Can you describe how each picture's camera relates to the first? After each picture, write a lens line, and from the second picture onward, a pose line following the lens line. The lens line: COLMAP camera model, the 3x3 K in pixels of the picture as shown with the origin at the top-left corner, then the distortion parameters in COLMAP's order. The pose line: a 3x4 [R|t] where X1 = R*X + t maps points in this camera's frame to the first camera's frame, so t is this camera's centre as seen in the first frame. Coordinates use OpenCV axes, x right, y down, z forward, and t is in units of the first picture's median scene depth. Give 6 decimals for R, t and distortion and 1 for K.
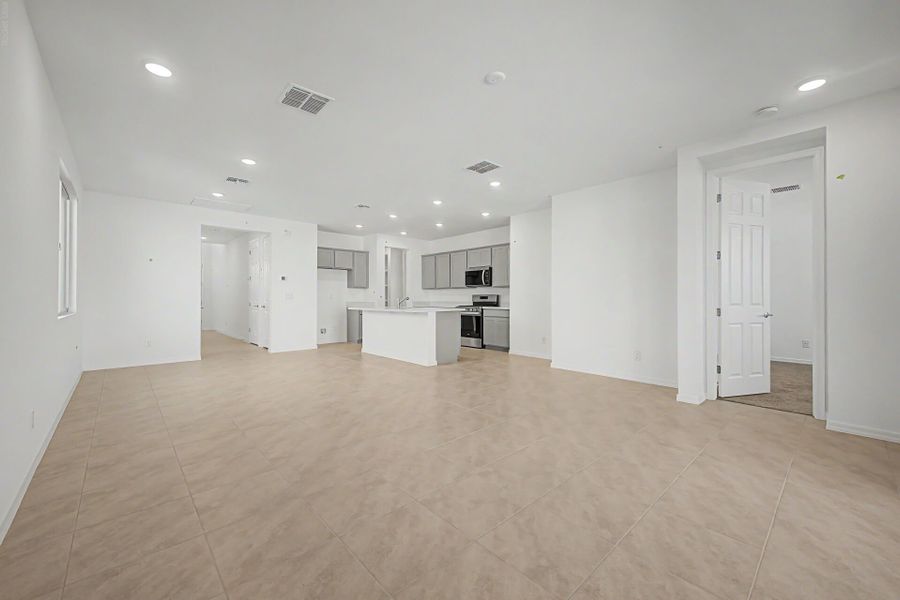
lens RADIAL K [[360.9, 0, 452.4], [0, 360.9, 302.6], [0, 0, 1]] dist [0.000706, -0.000014]
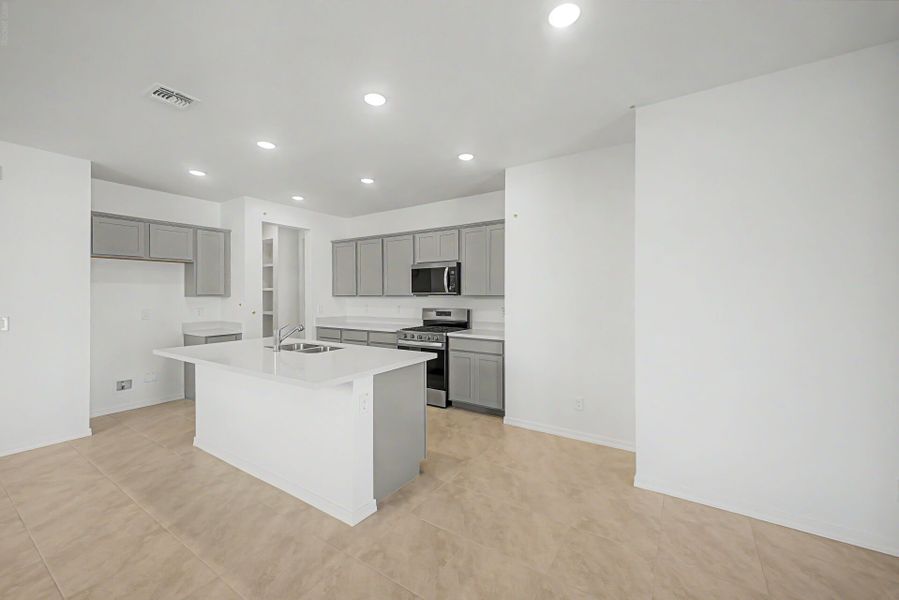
lens RADIAL K [[360.5, 0, 461.4], [0, 360.5, 283.3], [0, 0, 1]] dist [0.000706, -0.000014]
pose [[0.964887, 0.000958, 0.262664, -0.041043], [0.008212, 0.999394, -0.033815, -0.043837], [-0.262538, 0.034785, 0.964295, 0.430099]]
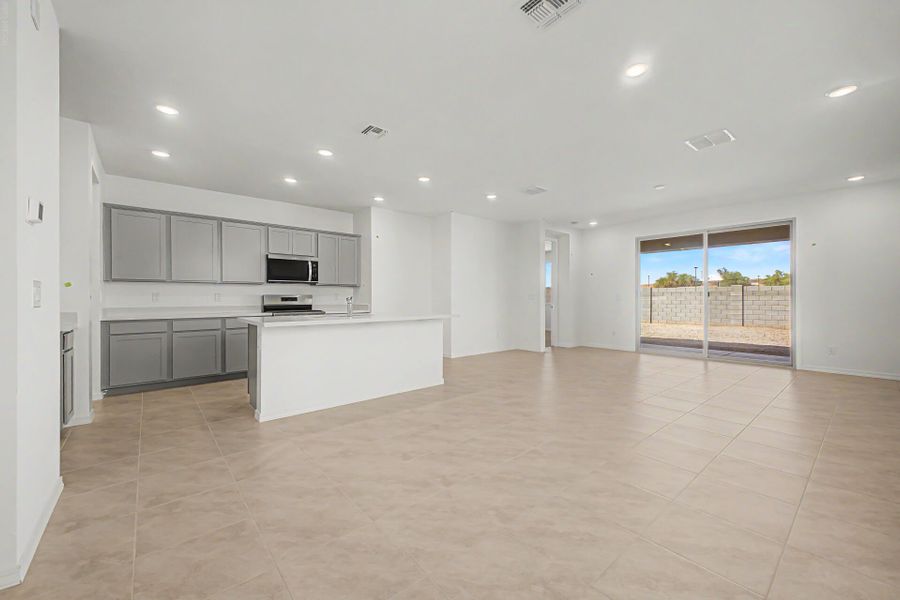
lens RADIAL K [[360.9, 0, 446.5], [0, 360.9, 296.9], [0, 0, 1]] dist [0.000706, -0.000014]
pose [[0.018310, 0.008477, 0.999796, -0.623907], [0.019639, 0.999768, -0.008836, -0.005931], [-0.999639, 0.019797, 0.018140, 0.699870]]
